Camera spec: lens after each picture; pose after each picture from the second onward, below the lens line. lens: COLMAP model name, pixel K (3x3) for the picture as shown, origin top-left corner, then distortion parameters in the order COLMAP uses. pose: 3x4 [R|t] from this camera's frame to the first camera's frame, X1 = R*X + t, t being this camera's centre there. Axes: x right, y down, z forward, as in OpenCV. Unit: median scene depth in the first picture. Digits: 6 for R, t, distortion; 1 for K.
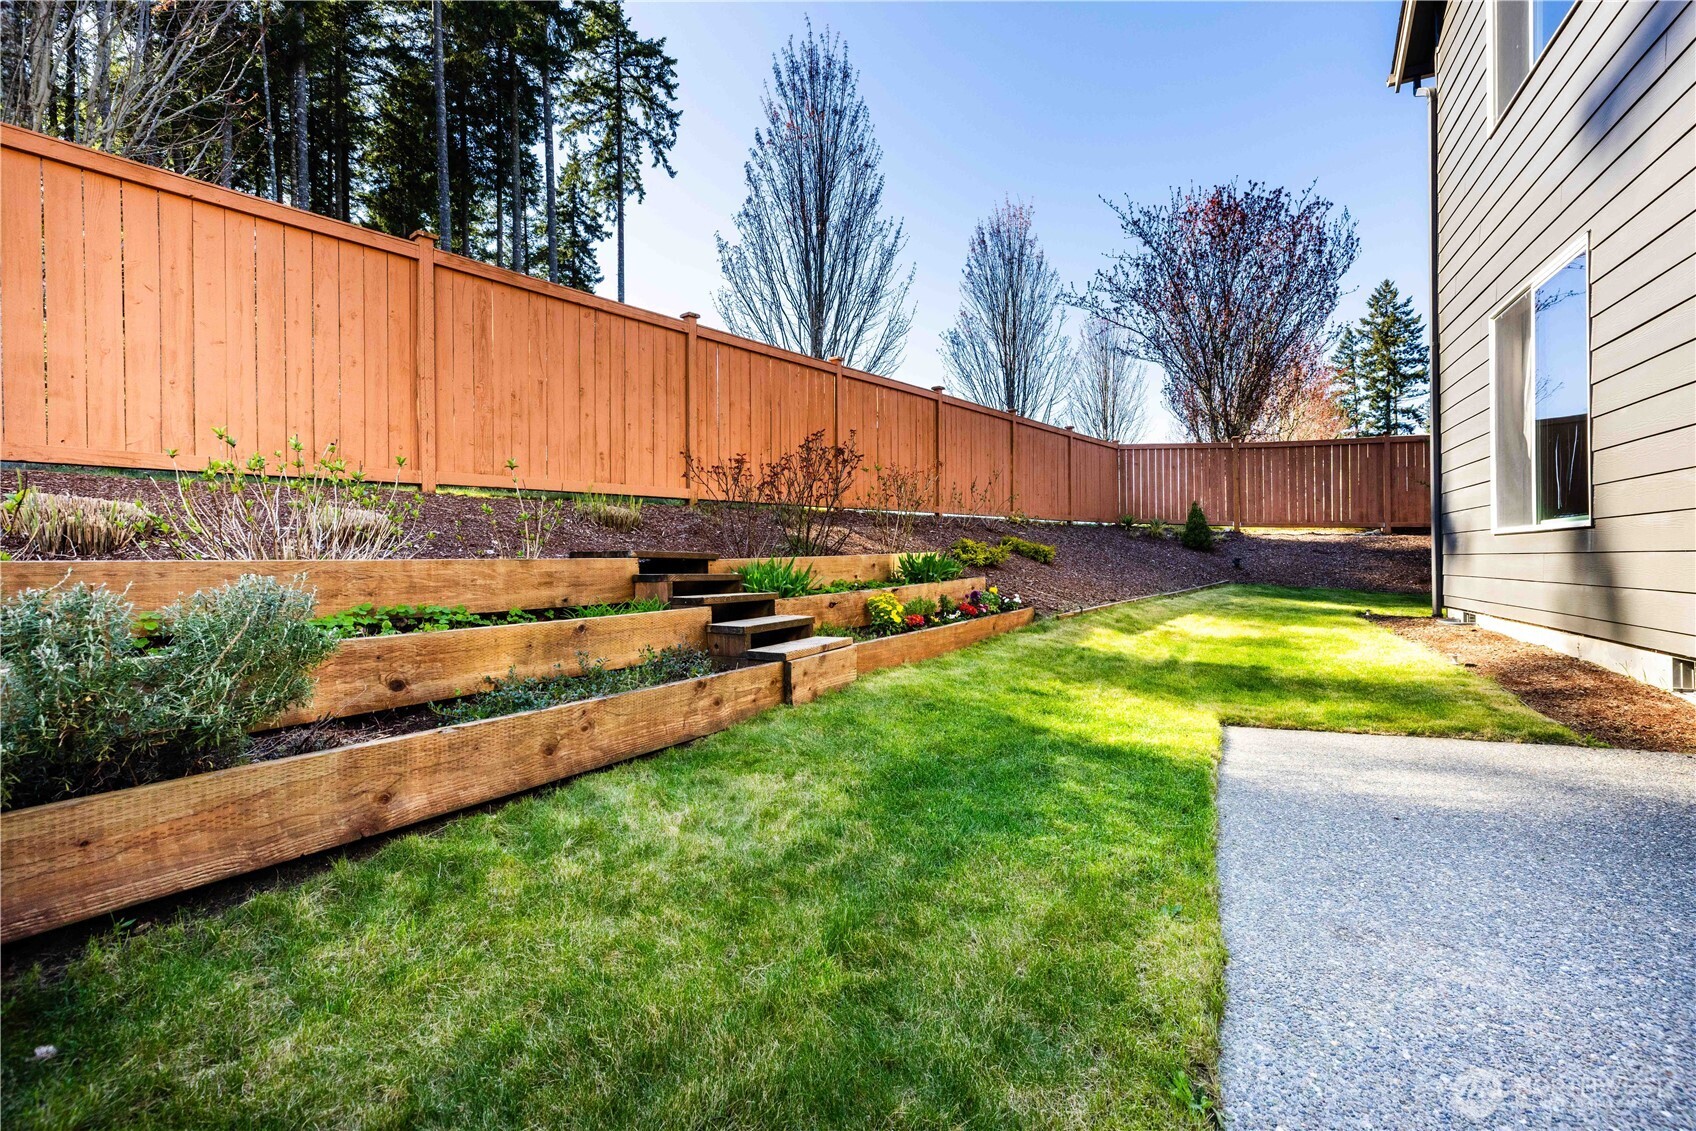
lens RADIAL K [[754.3, 0, 860.5], [0, 754.3, 556.2], [0, 0, 1]] dist [0.002398, 0.000216]
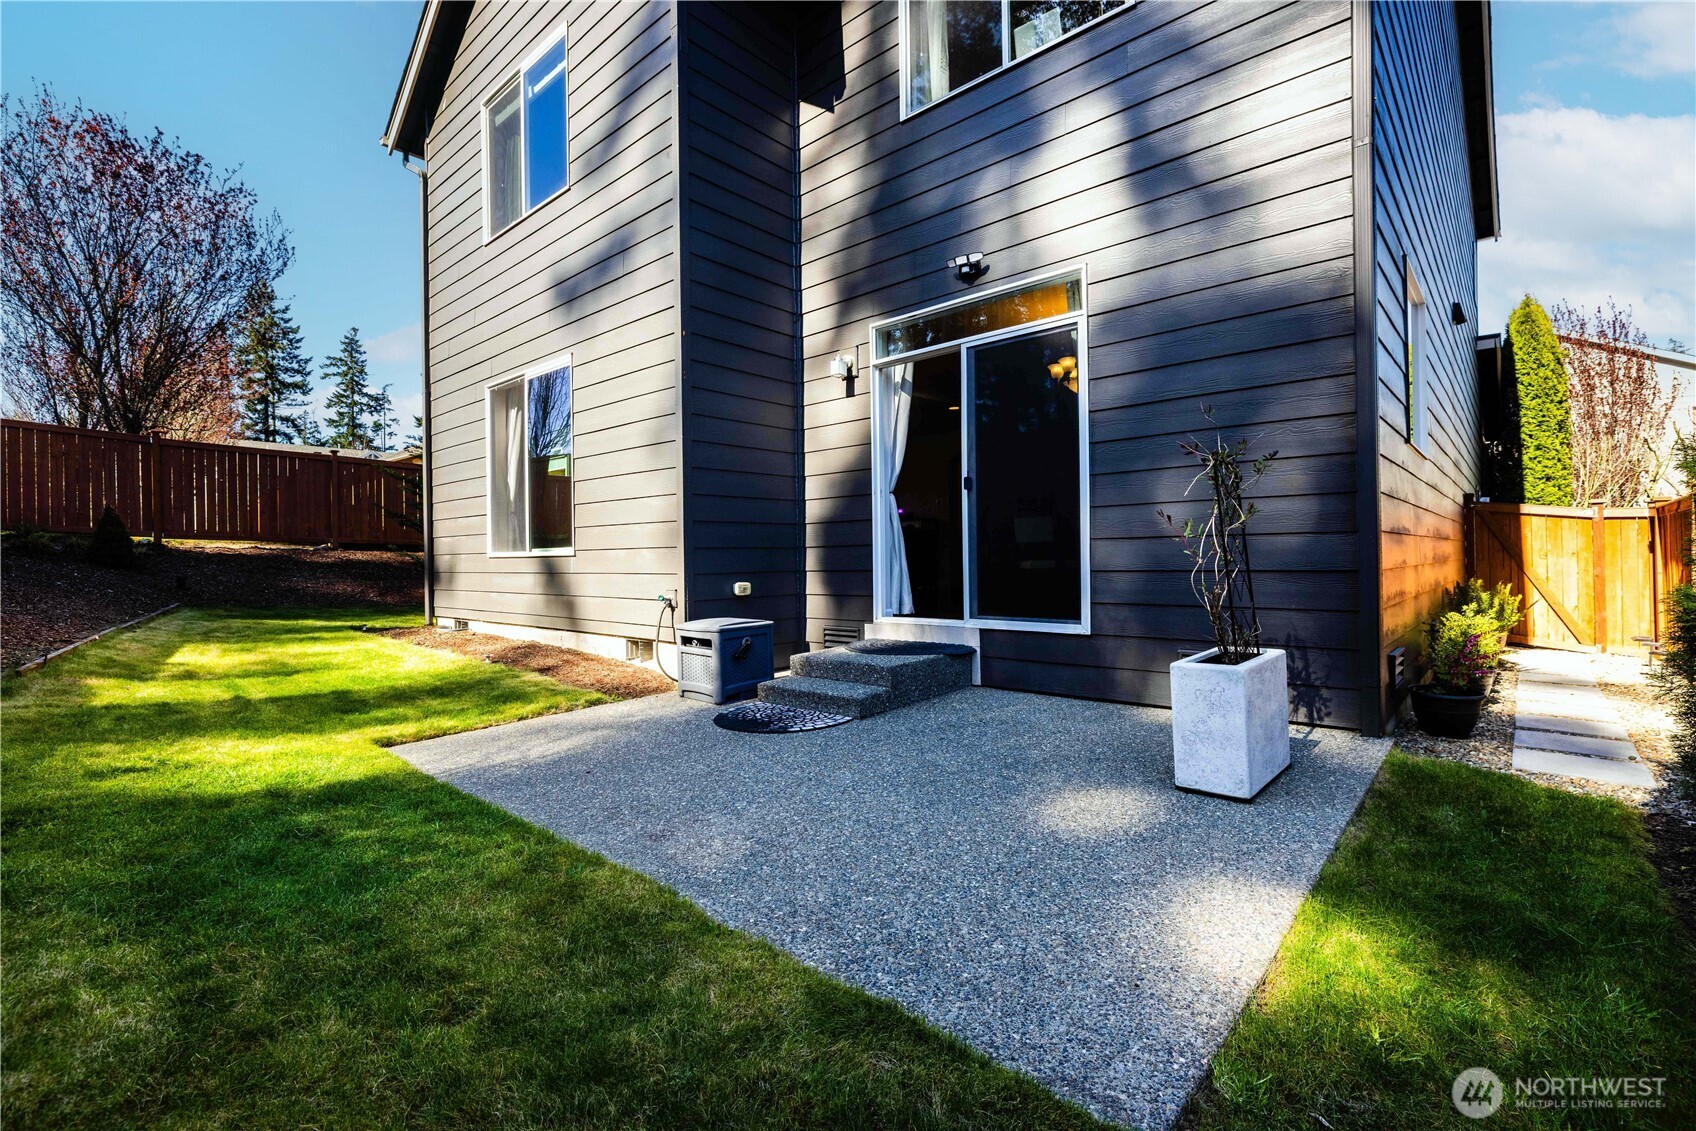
lens RADIAL K [[754.3, 0, 860.5], [0, 754.3, 556.2], [0, 0, 1]] dist [0.002398, 0.000216]
pose [[0.280298, 0.003868, 0.959905, -0.189025], [0.007304, 0.999954, -0.006162, -0.016888], [-0.959885, 0.008738, 0.280257, 0.040806]]
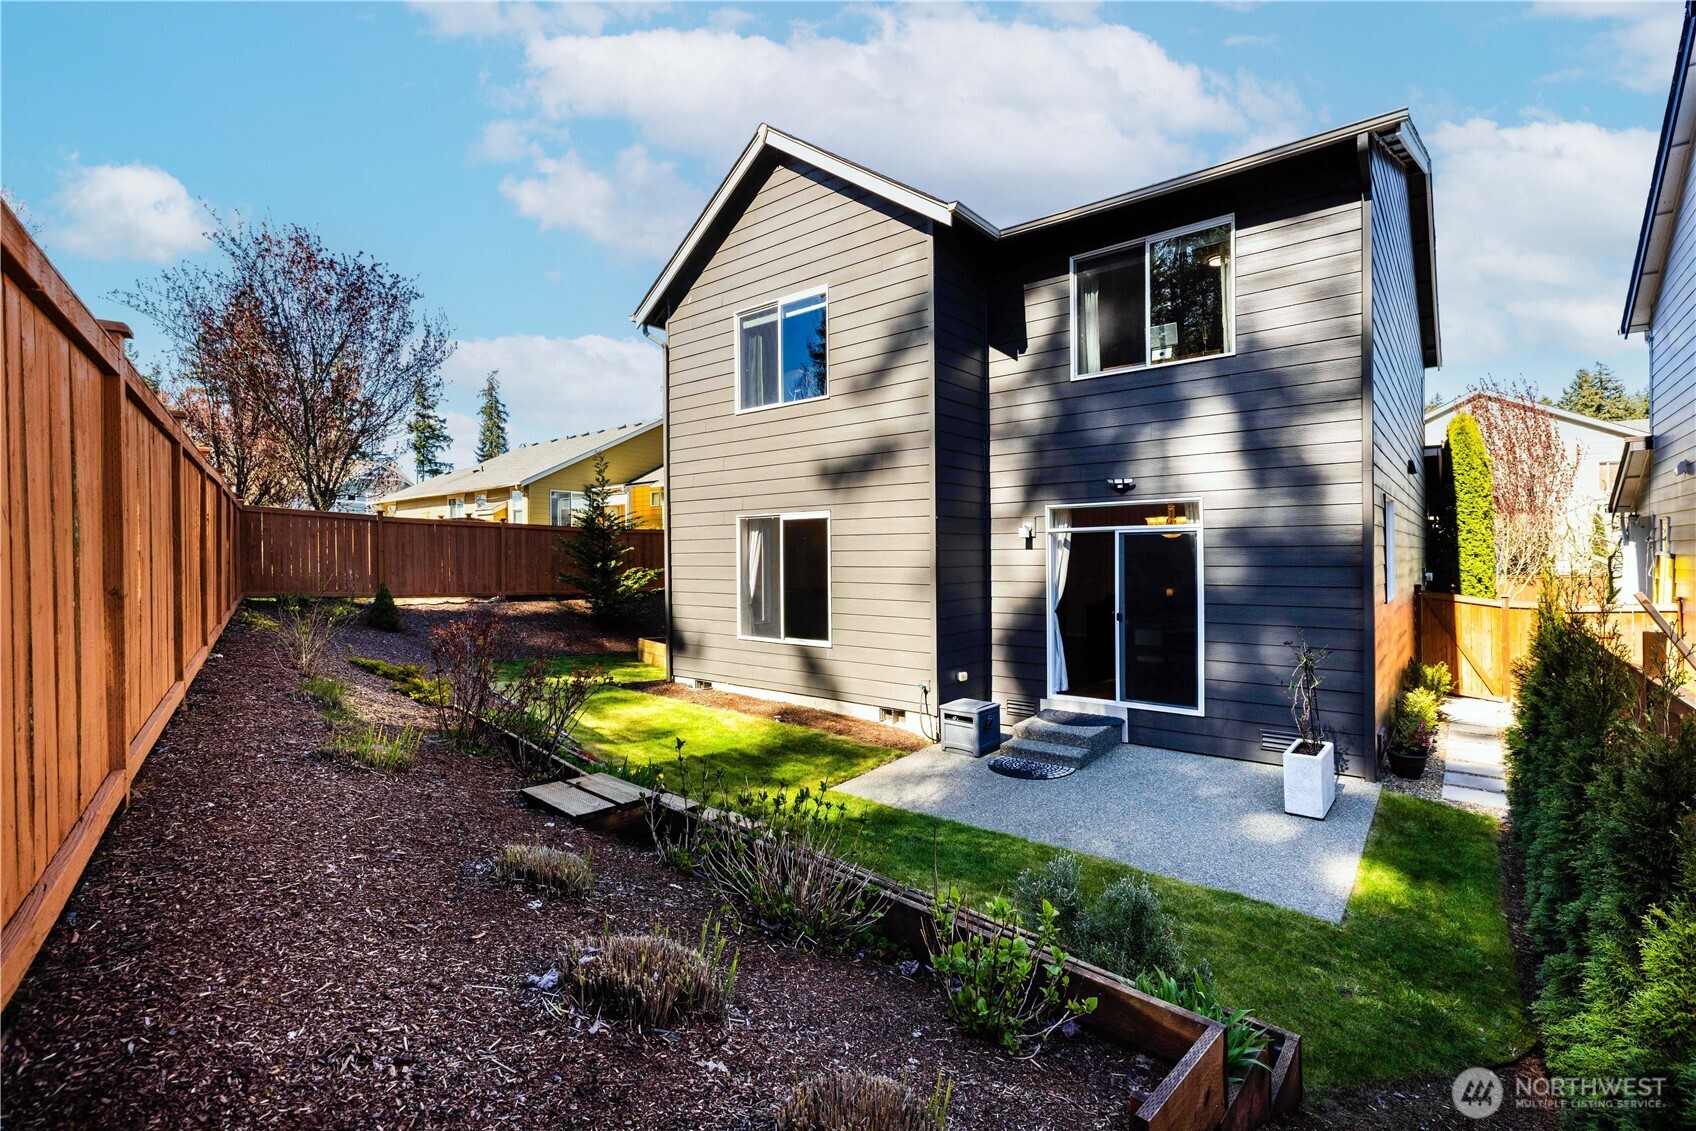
lens RADIAL K [[754.3, 0, 860.5], [0, 754.3, 556.2], [0, 0, 1]] dist [0.002398, 0.000216]
pose [[0.236954, 0.002449, 0.971518, -0.744808], [0.002723, 0.999991, -0.003185, -0.198631], [-0.971517, 0.003400, 0.236945, 0.278191]]
